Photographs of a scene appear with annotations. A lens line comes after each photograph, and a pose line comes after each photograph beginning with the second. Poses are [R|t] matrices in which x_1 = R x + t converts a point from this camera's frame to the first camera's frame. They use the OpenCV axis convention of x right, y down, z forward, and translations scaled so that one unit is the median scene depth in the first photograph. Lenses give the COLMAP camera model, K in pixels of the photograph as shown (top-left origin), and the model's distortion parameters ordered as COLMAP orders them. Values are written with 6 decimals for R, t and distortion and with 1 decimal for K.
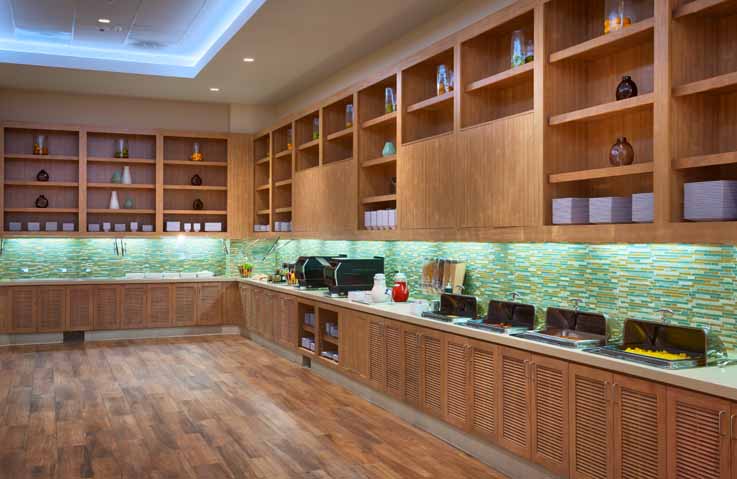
lens RADIAL K [[765.2, 0, 368.5], [0, 765.2, 239.5], [0, 0, 1]] dist [-0.000267, -0.000175]
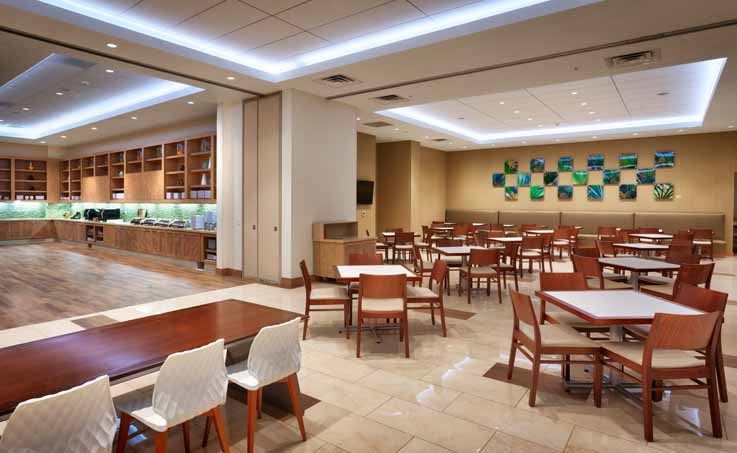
lens RADIAL K [[416.5, 0, 366.6], [0, 416.5, 212.2], [0, 0, 1]] dist [-0.001018, 0.000228]
pose [[0.860109, -0.010632, 0.510000, 0.016343], [-0.000188, 0.999776, 0.021159, 0.002043], [-0.510111, -0.018295, 0.859914, -0.854529]]
